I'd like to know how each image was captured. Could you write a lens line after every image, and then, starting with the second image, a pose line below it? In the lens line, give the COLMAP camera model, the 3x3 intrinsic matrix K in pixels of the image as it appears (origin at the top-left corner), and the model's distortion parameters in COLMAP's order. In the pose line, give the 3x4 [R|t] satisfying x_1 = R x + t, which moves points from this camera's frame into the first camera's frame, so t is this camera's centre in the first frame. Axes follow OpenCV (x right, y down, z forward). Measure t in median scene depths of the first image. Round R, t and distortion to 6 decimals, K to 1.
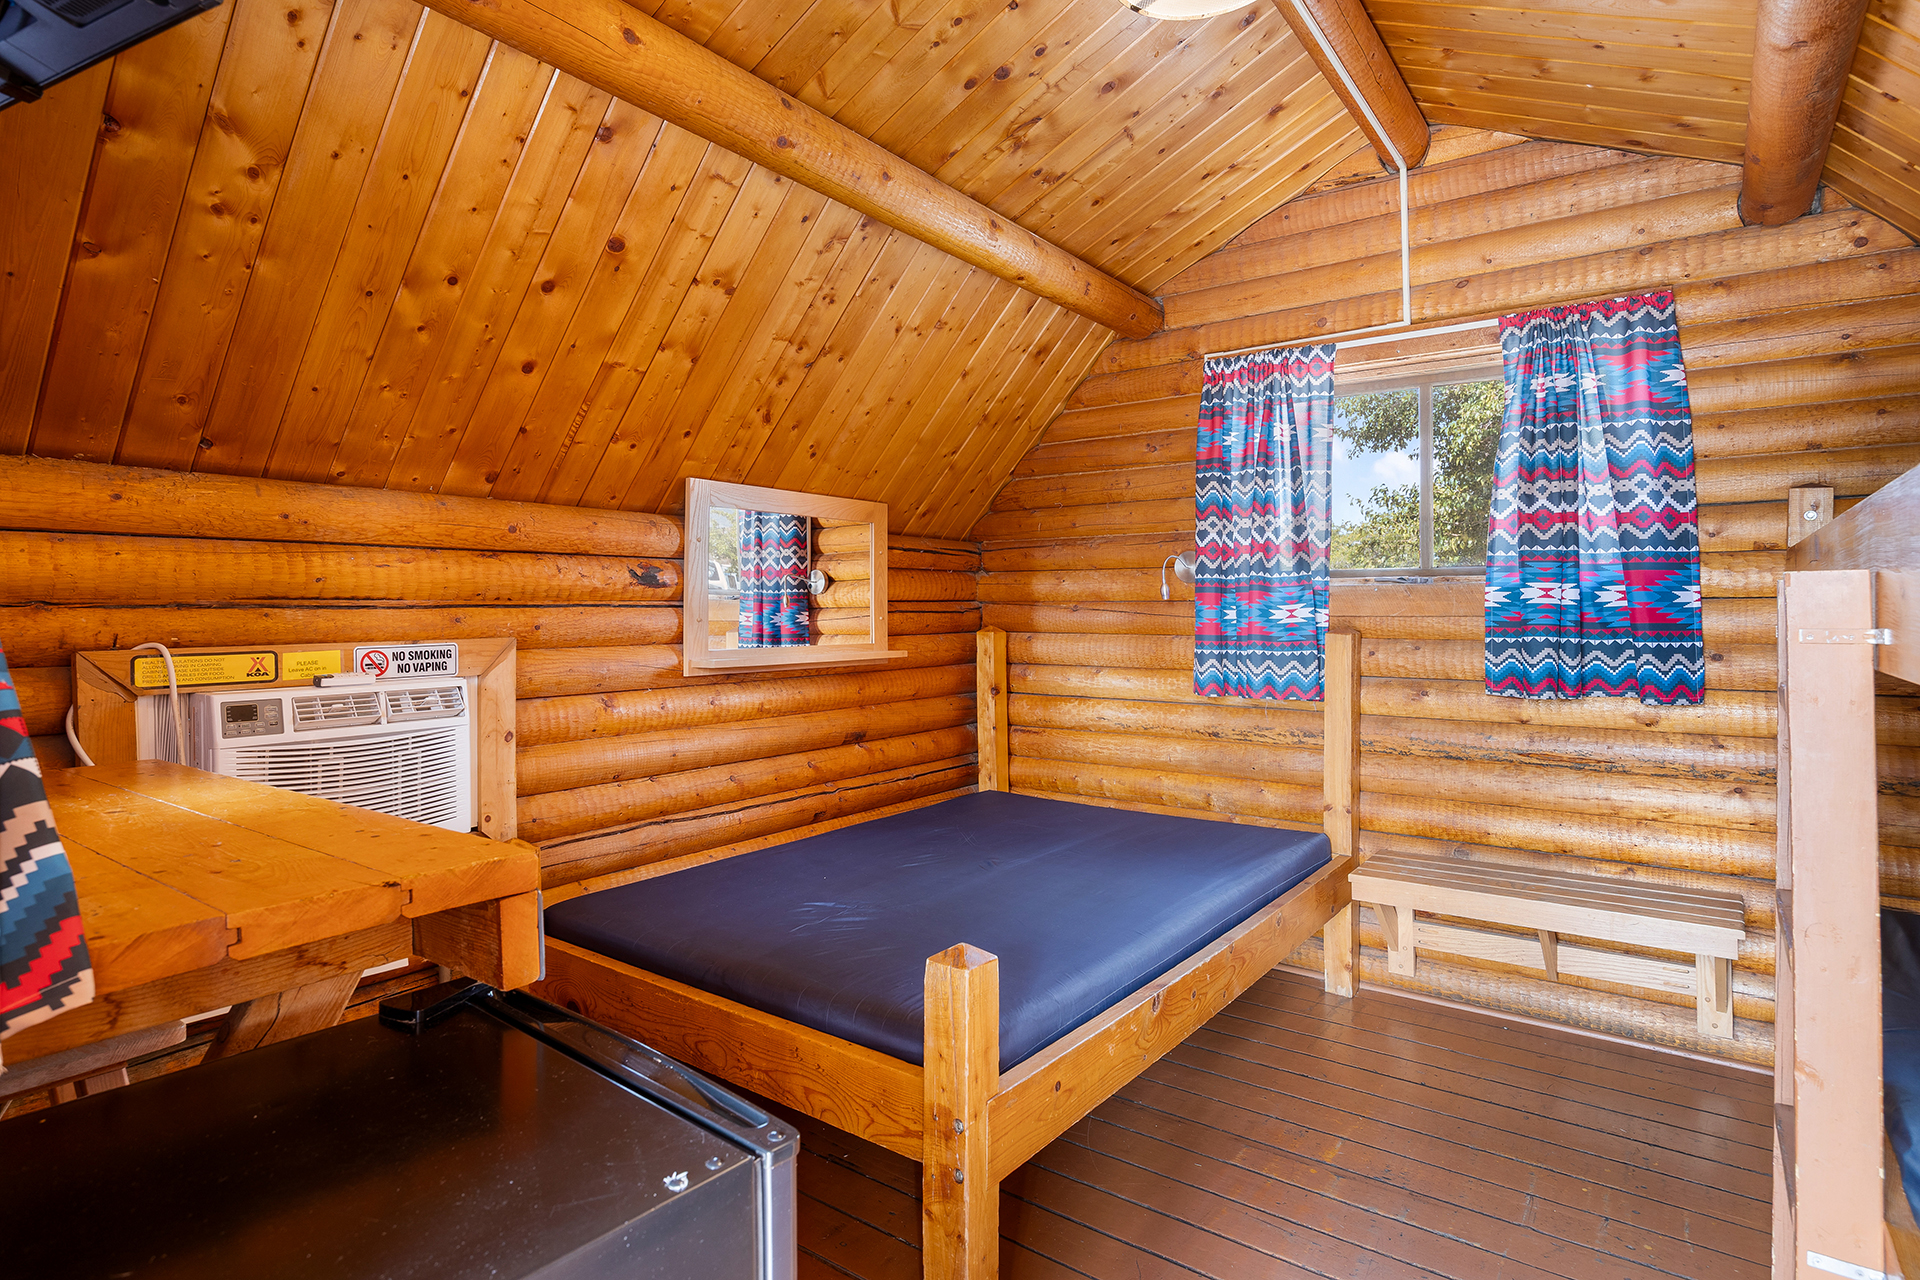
lens RADIAL K [[995.6, 0, 962.9], [0, 995.6, 601.0], [0, 0, 1]] dist [-0.006733, 0.001179]
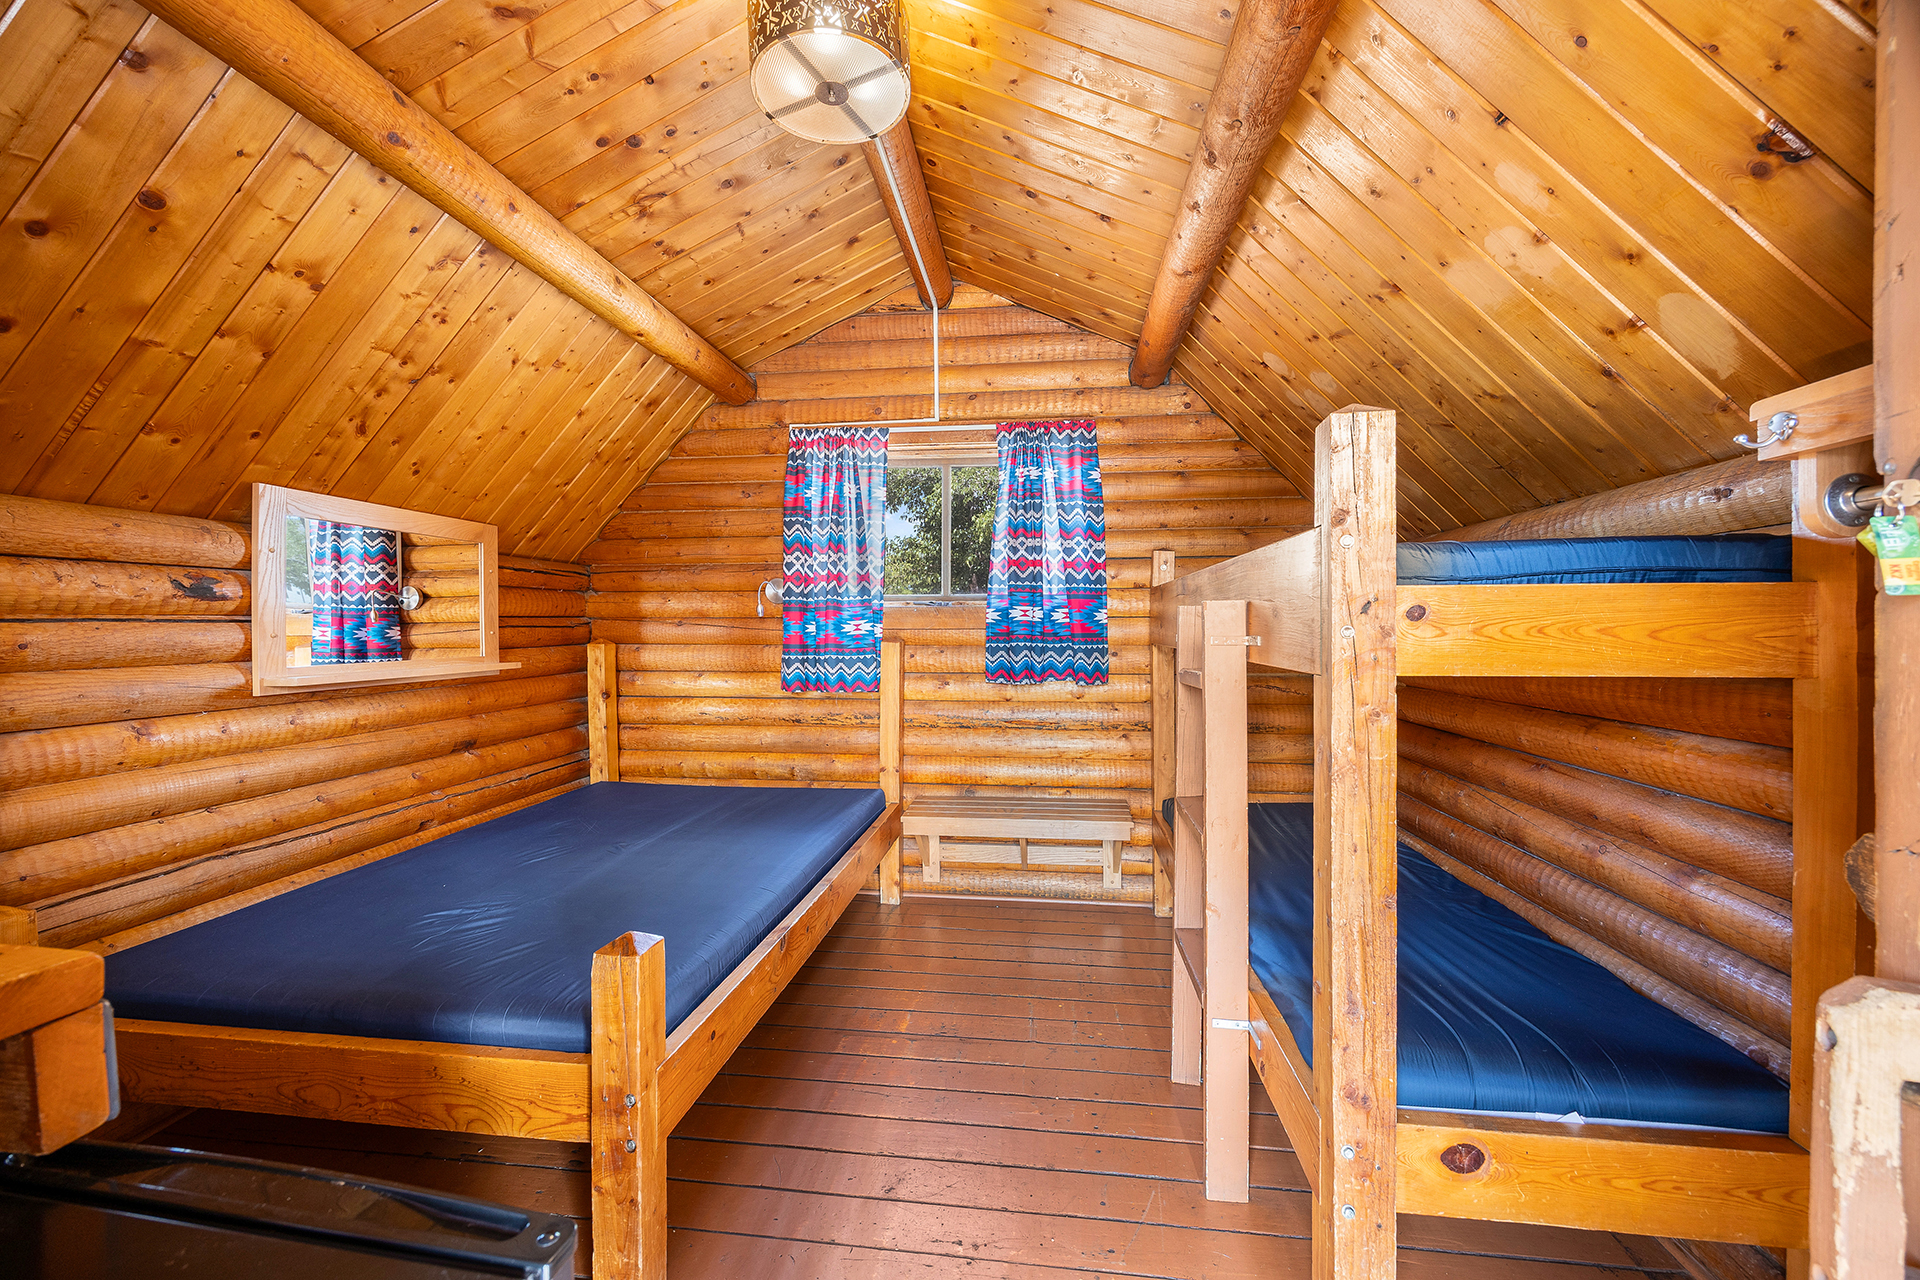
lens RADIAL K [[743.9, 0, 956.4], [0, 743.9, 636.6], [0, 0, 1]] dist [0.001757, -0.000645]
pose [[0.871649, -0.008535, 0.490057, -0.051974], [-0.003738, 0.999703, 0.024061, 0.000615], [-0.490117, -0.022805, 0.871358, 0.075982]]
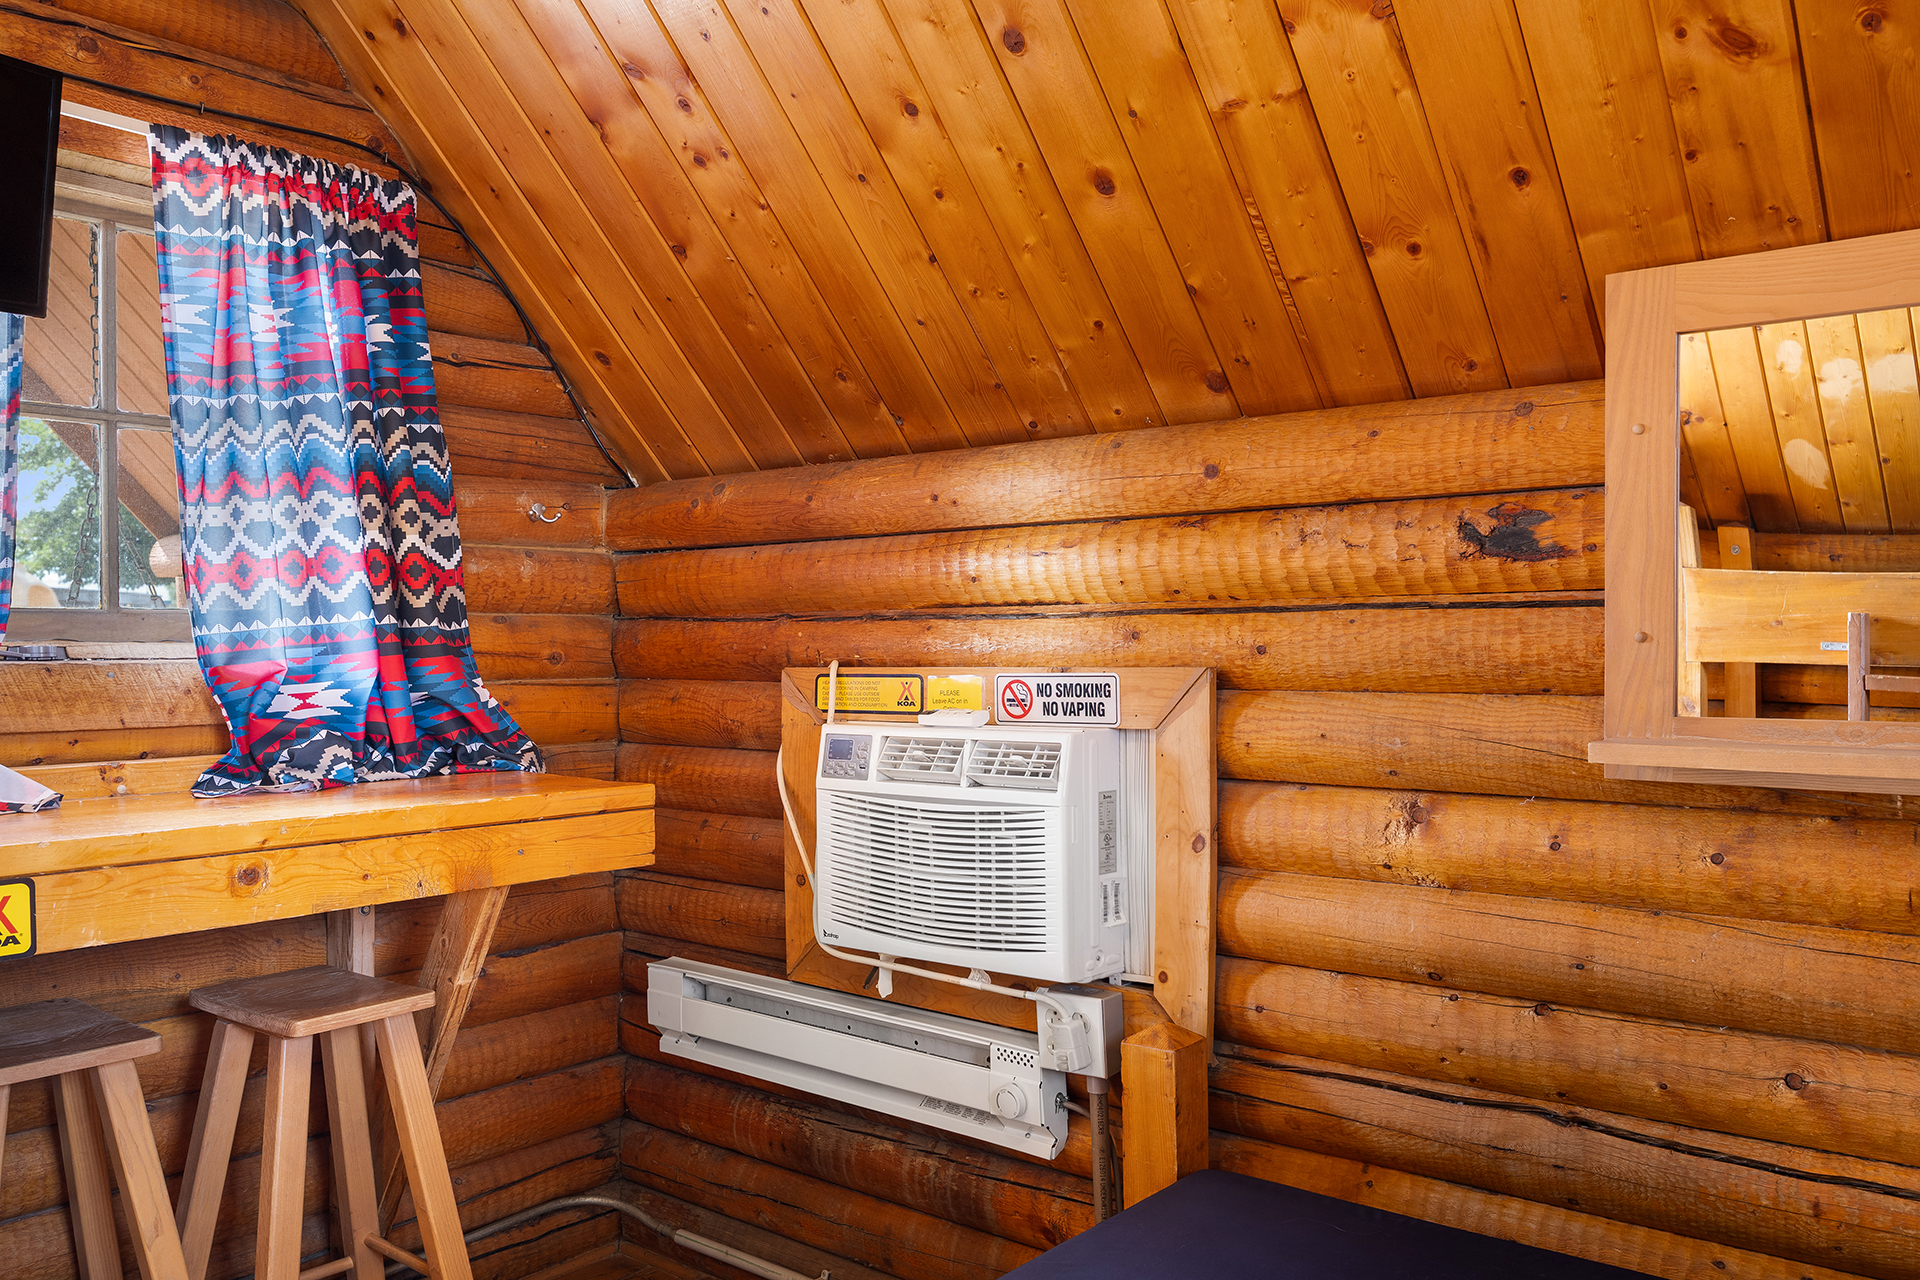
lens RADIAL K [[1492.7, 0, 960.5], [0, 1492.7, 652.2], [0, 0, 1]] dist [0.010115, 0.002388]
pose [[-0.040876, 0.020512, -0.998954, 0.360938], [0.022568, 0.999553, 0.019601, 0.008269], [0.998909, -0.021743, -0.041321, 0.836556]]
